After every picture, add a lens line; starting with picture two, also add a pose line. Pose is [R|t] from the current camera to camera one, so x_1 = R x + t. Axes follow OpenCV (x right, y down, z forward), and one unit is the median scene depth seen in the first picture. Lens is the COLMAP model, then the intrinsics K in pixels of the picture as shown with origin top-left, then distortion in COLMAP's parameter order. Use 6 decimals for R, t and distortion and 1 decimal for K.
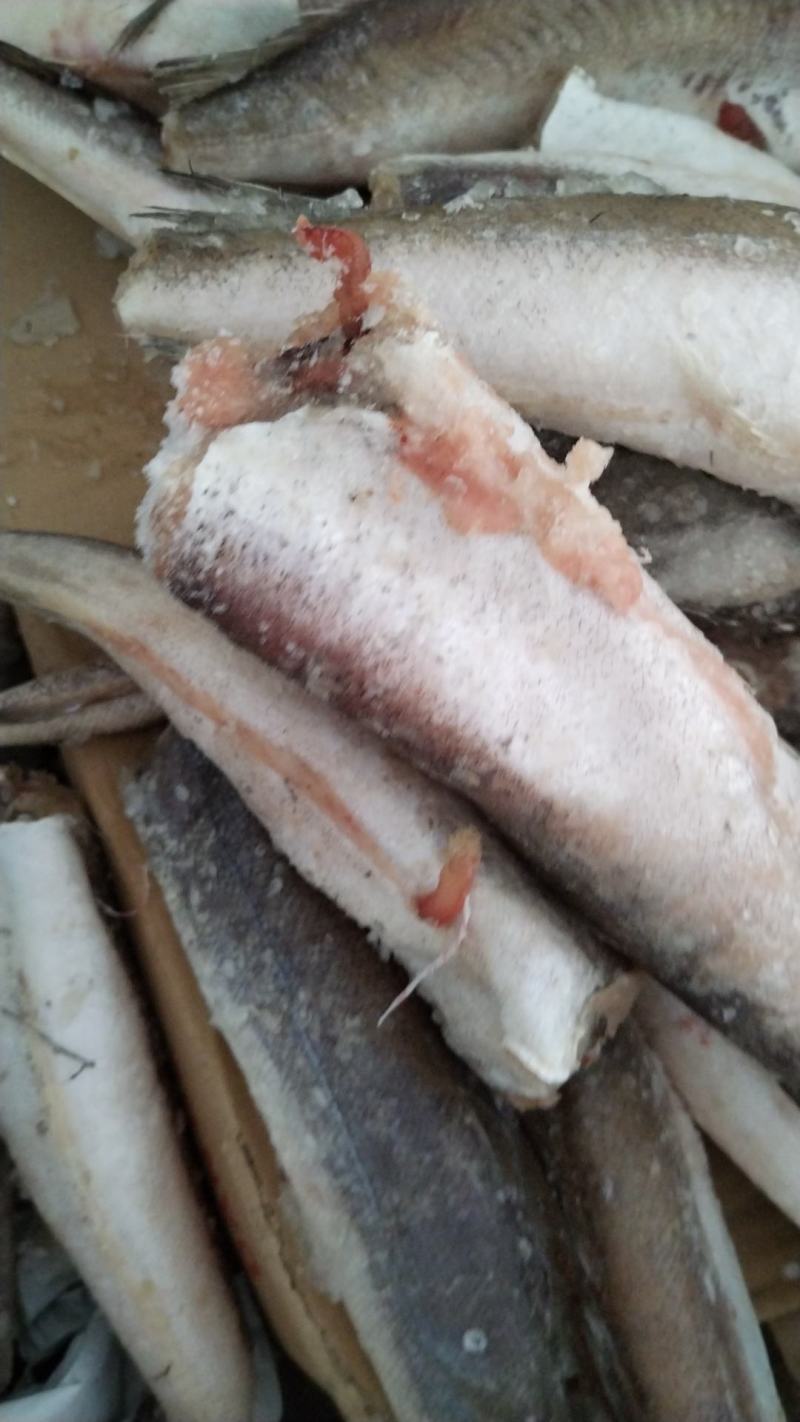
lens RADIAL K [[1049.1, 0, 409.7], [0, 1049.1, 715.3], [0, 0, 1]] dist [-0.010375, -0.001686]
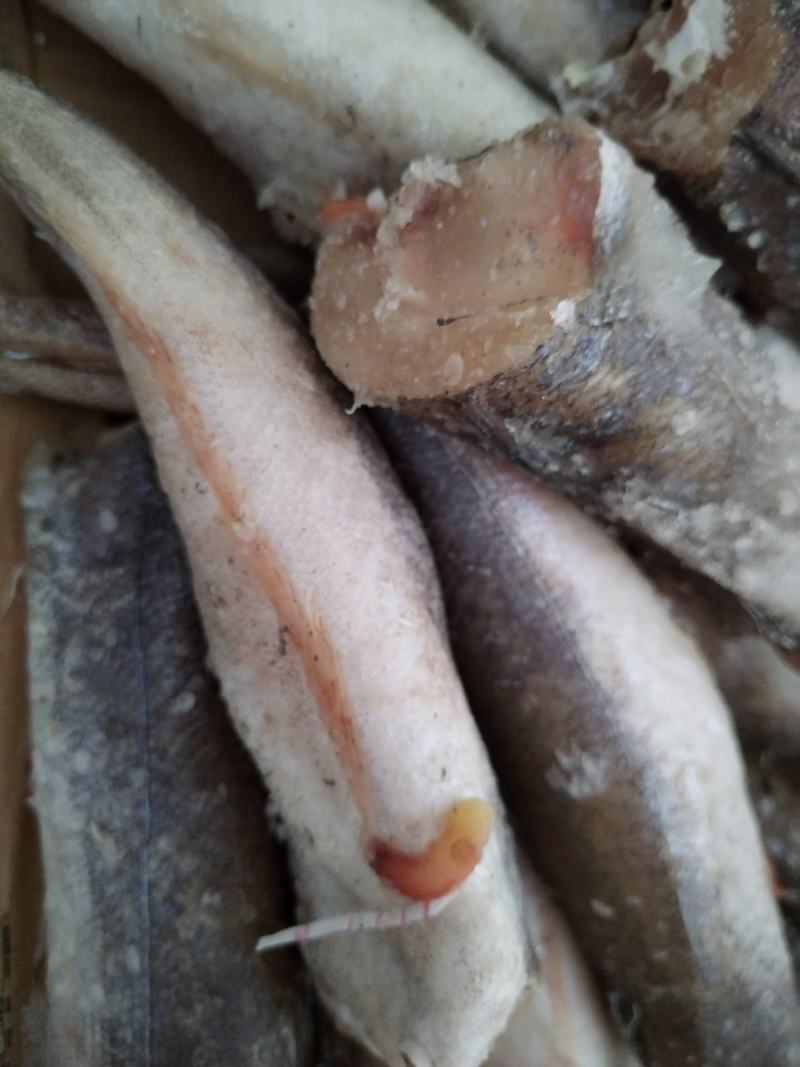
lens RADIAL K [[841.2, 0, 386.3], [0, 841.2, 533.1], [0, 0, 1]] dist [-0.054318, 0.002255]
pose [[0.861047, 0.424589, 0.279862, -0.217698], [-0.464971, 0.880193, 0.095196, -0.075837], [-0.205913, -0.212096, 0.955309, 0.378254]]
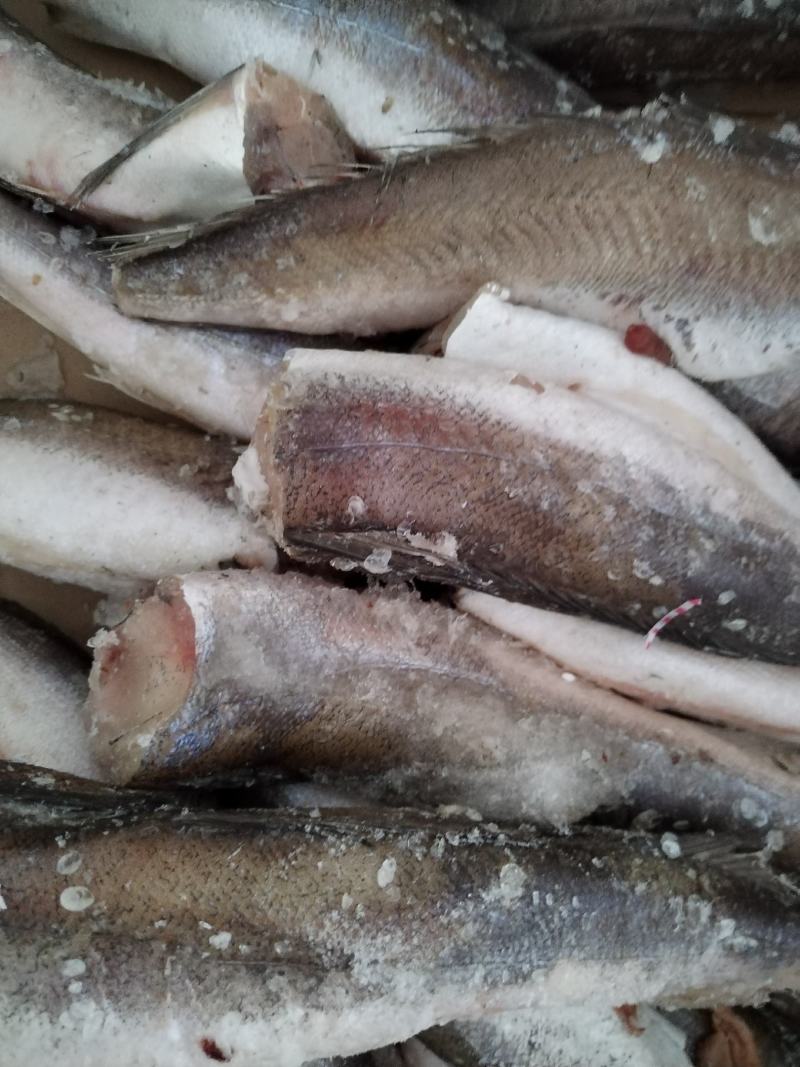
lens RADIAL K [[796.6, 0, 400.0], [0, 796.6, 533.5], [0, 0, 1]] dist [-0.010090, -0.009683]
pose [[0.981466, 0.177093, -0.073231, 0.179798], [-0.162959, 0.972336, 0.167354, -0.512957], [0.100843, -0.152319, 0.983173, 0.177910]]
